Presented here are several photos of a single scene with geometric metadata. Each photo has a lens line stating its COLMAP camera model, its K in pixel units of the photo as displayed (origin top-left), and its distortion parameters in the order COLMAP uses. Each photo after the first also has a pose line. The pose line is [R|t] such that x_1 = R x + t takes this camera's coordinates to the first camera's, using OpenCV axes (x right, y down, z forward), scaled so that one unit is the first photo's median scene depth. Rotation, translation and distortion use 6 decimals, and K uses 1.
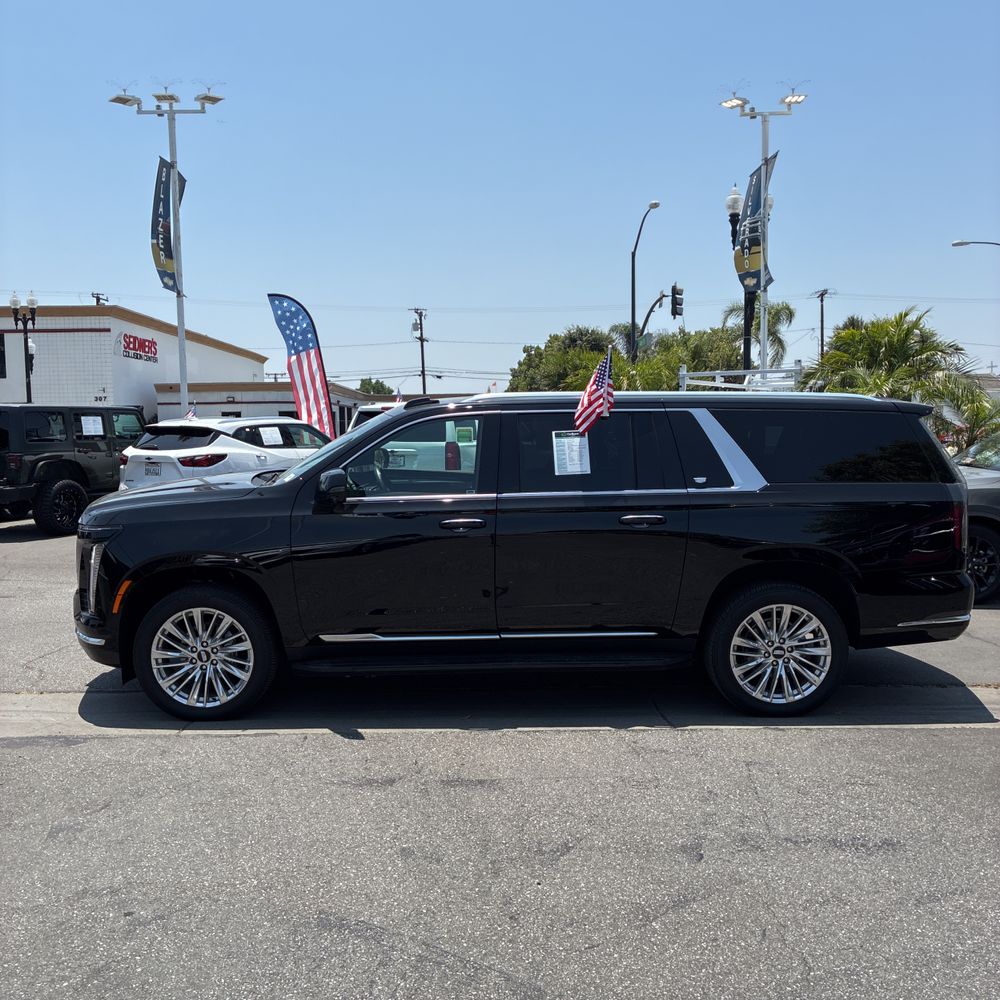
lens RADIAL K [[1007.1, 0, 485.8], [0, 1007.1, 502.0], [0, 0, 1]] dist [0.015328, 0.000000]
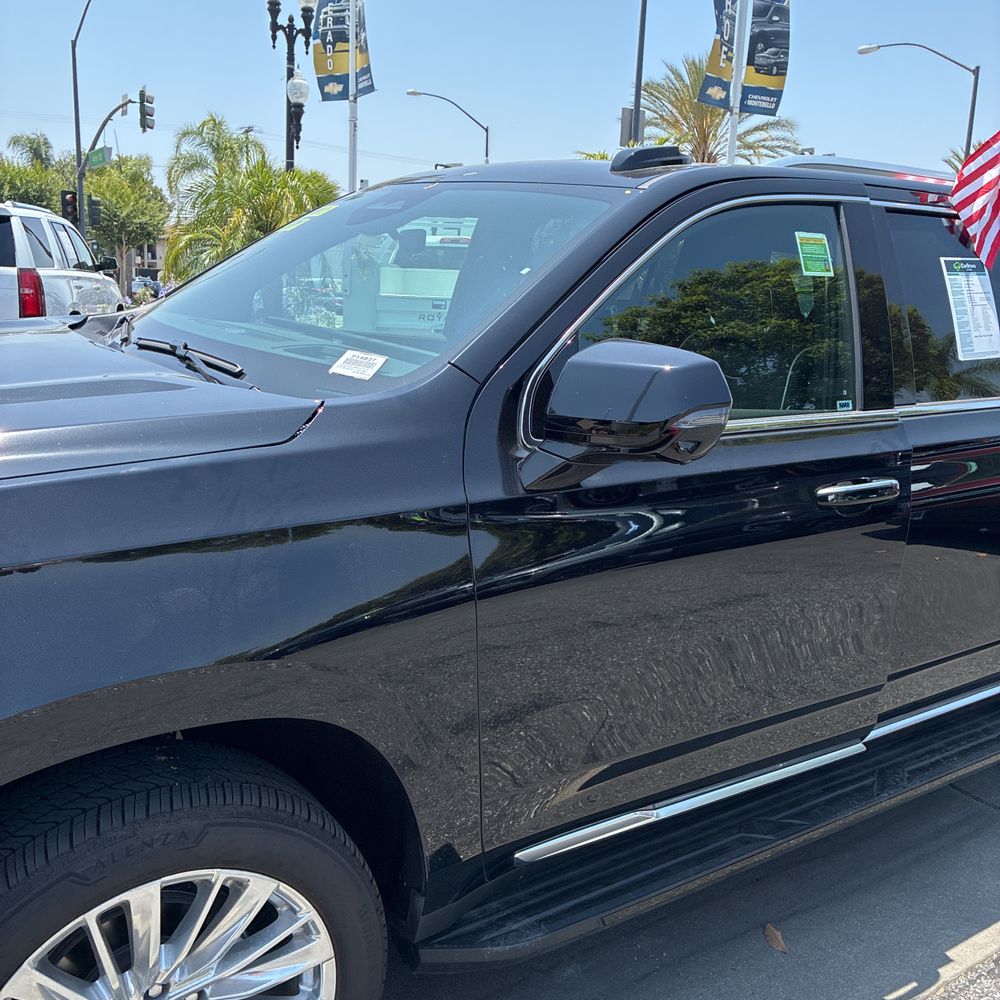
lens RADIAL K [[1007.1, 0, 490.3], [0, 1007.1, 490.9], [0, 0, 1]] dist [0.015328, 0.000000]
pose [[0.831420, -0.067261, 0.551558, -0.341253], [-0.009844, 0.990708, 0.135652, -0.027947], [-0.555557, -0.118213, 0.823032, 0.738791]]
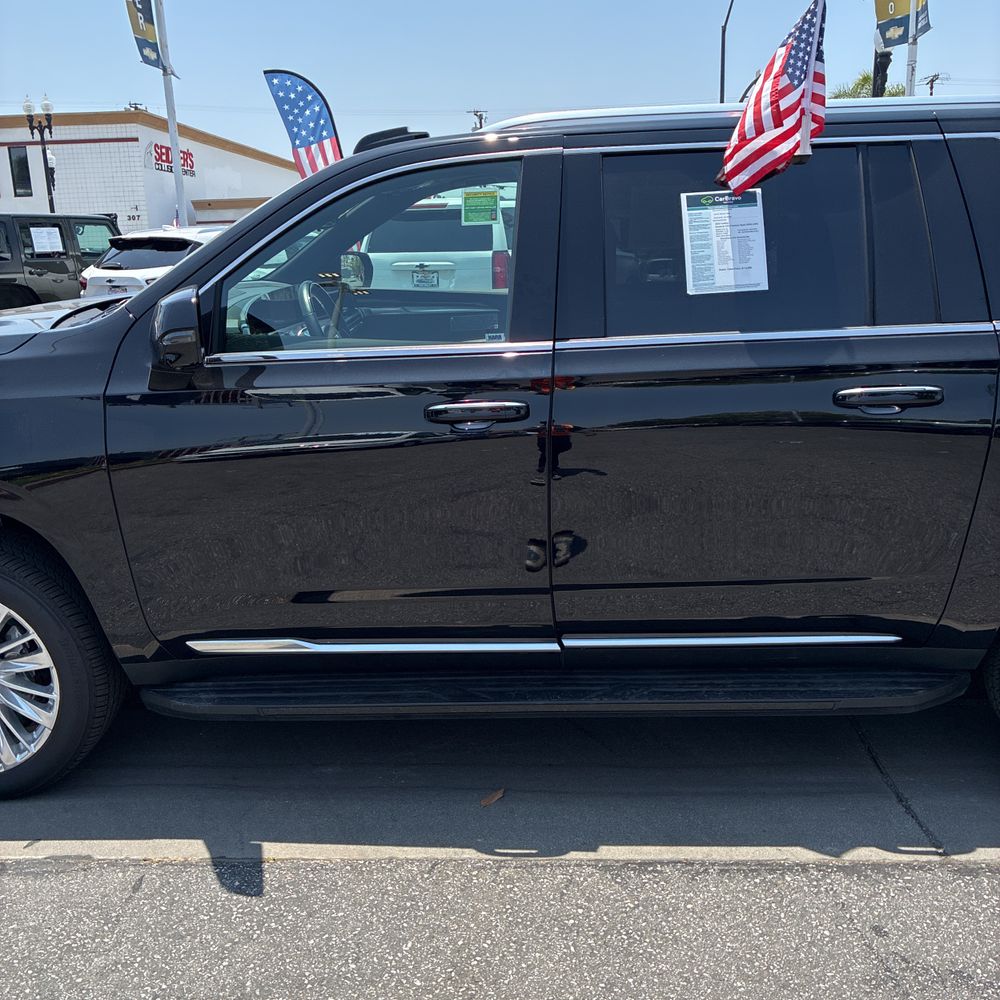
lens RADIAL K [[1007.1, 0, 490.3], [0, 1007.1, 502.2], [0, 0, 1]] dist [0.015328, 0.000000]
pose [[0.997997, -0.003240, -0.063171, 0.010523], [0.014181, 0.984729, 0.173518, -0.014947], [0.061644, -0.174067, 0.982803, 0.536944]]
